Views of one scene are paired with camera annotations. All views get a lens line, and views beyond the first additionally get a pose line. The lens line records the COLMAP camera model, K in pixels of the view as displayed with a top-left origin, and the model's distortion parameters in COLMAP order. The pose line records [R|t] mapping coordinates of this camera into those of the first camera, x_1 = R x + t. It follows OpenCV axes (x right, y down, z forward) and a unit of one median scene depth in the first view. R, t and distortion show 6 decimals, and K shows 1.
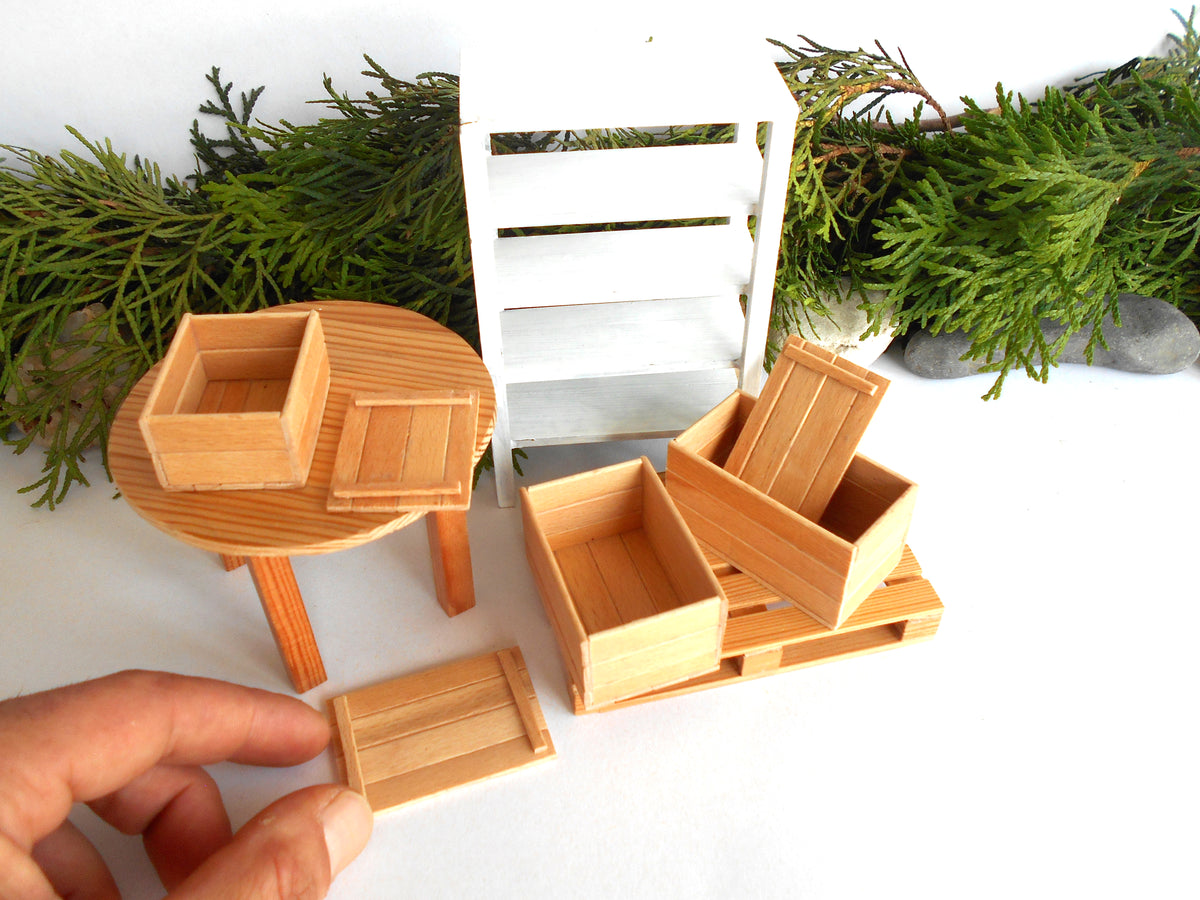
lens RADIAL K [[1042.9, 0, 604.7], [0, 1042.9, 445.6], [0, 0, 1]] dist [-0.037753, 0.034166]
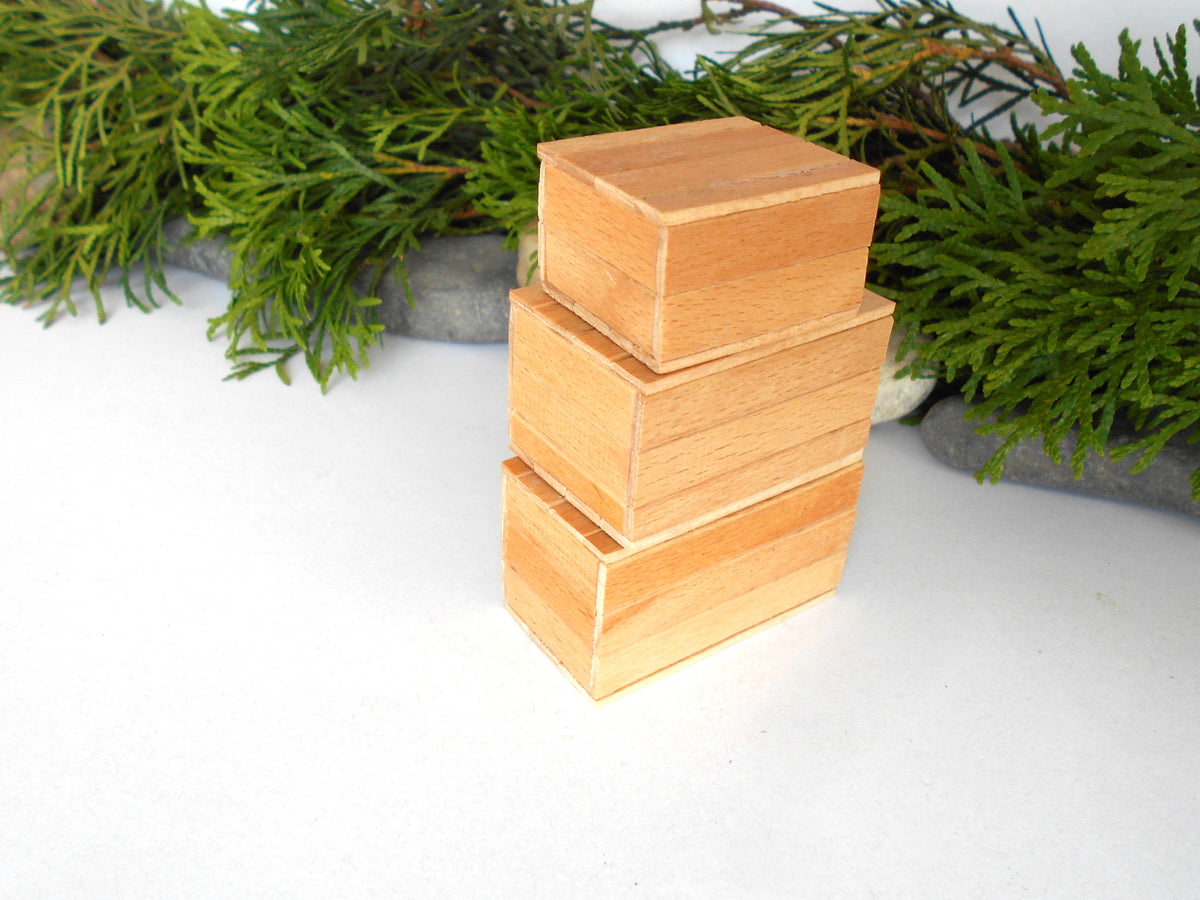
lens RADIAL K [[1042.9, 0, 598.5], [0, 1042.9, 448.1], [0, 0, 1]] dist [-0.037753, 0.034166]
pose [[0.890970, 0.285928, -0.352729, 0.383887], [-0.349814, 0.927508, -0.131751, 0.103400], [0.289487, 0.240776, 0.926404, 0.344959]]
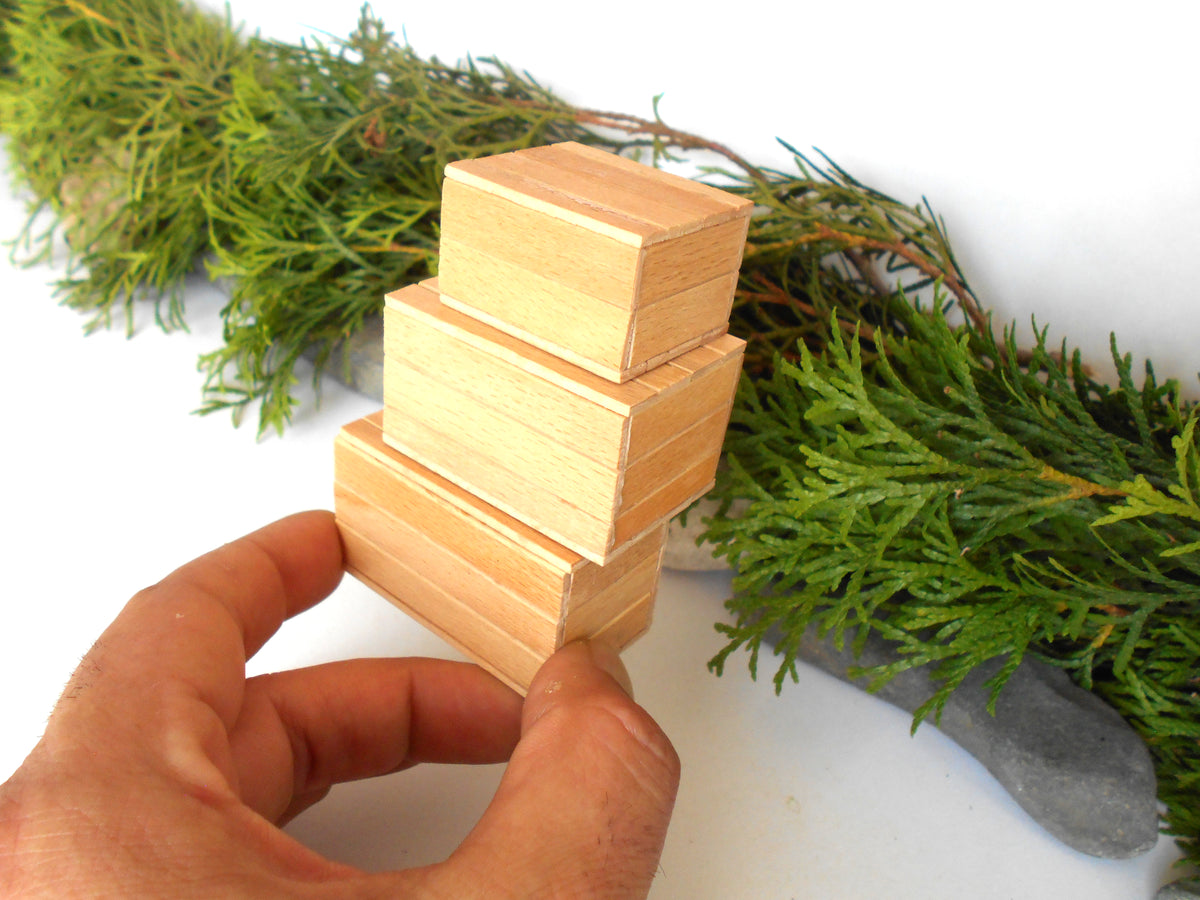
lens RADIAL K [[1042.9, 0, 592.3], [0, 1042.9, 446.6], [0, 0, 1]] dist [-0.037753, 0.034166]
pose [[0.720342, 0.472731, -0.507575, 0.603114], [-0.530349, 0.847006, 0.036200, -0.156845], [0.447032, 0.243116, 0.860847, 0.333802]]
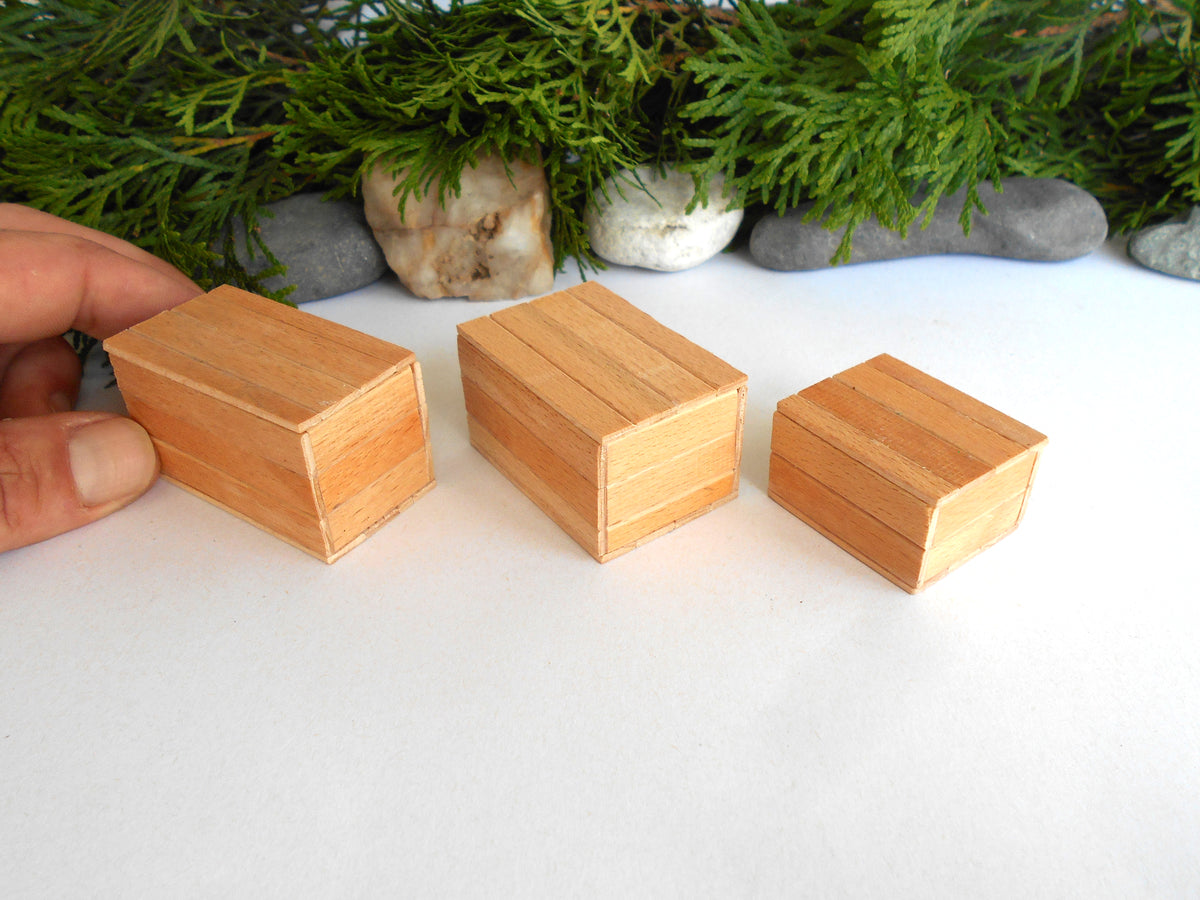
lens RADIAL K [[1042.9, 0, 606.7], [0, 1042.9, 442.1], [0, 0, 1]] dist [-0.037753, 0.034166]
pose [[0.999683, -0.024901, 0.003841, 0.186347], [0.025194, 0.989677, -0.141086, 0.204855], [-0.000288, 0.141138, 0.989990, 0.222898]]
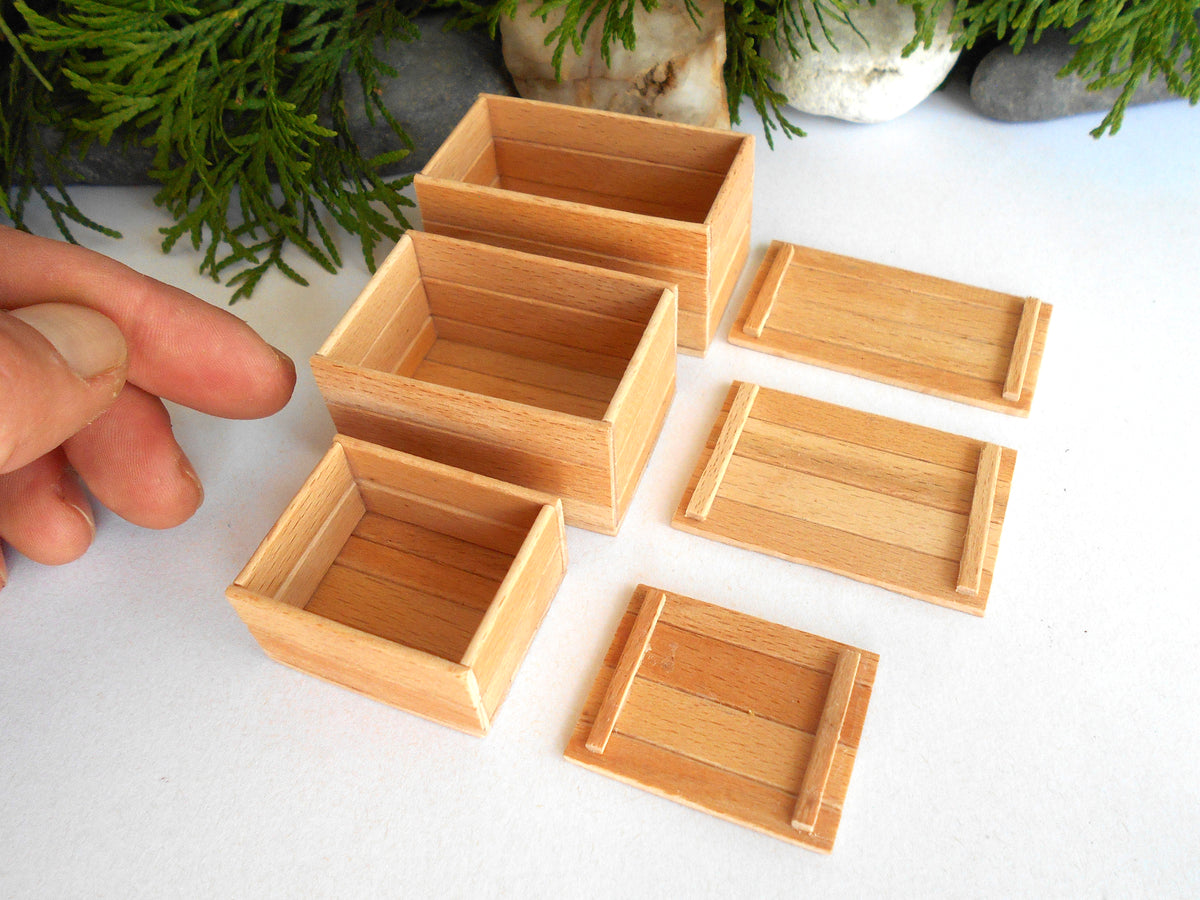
lens RADIAL K [[1042.9, 0, 604.9], [0, 1042.9, 449.7], [0, 0, 1]] dist [-0.037753, 0.034166]
pose [[0.998205, -0.012847, -0.058488, 0.098042], [0.020238, 0.991622, 0.127580, 0.061841], [0.056358, -0.128535, 0.990102, 0.325668]]
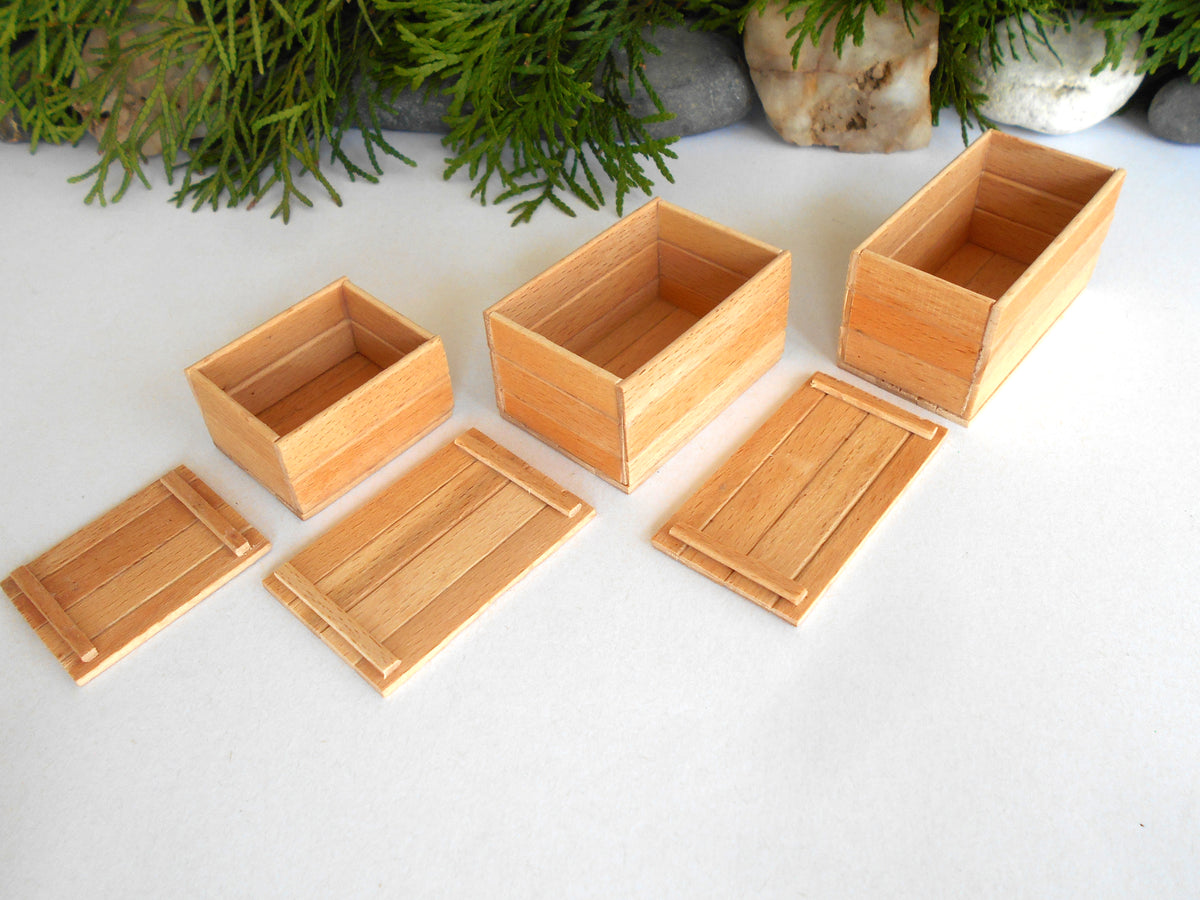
lens RADIAL K [[1042.9, 0, 602.4], [0, 1042.9, 445.8], [0, 0, 1]] dist [-0.037753, 0.034166]
pose [[0.981616, 0.098257, -0.163635, 0.046236], [-0.090191, 0.994347, 0.056030, 0.170093], [0.168216, -0.040242, 0.984928, 0.190878]]
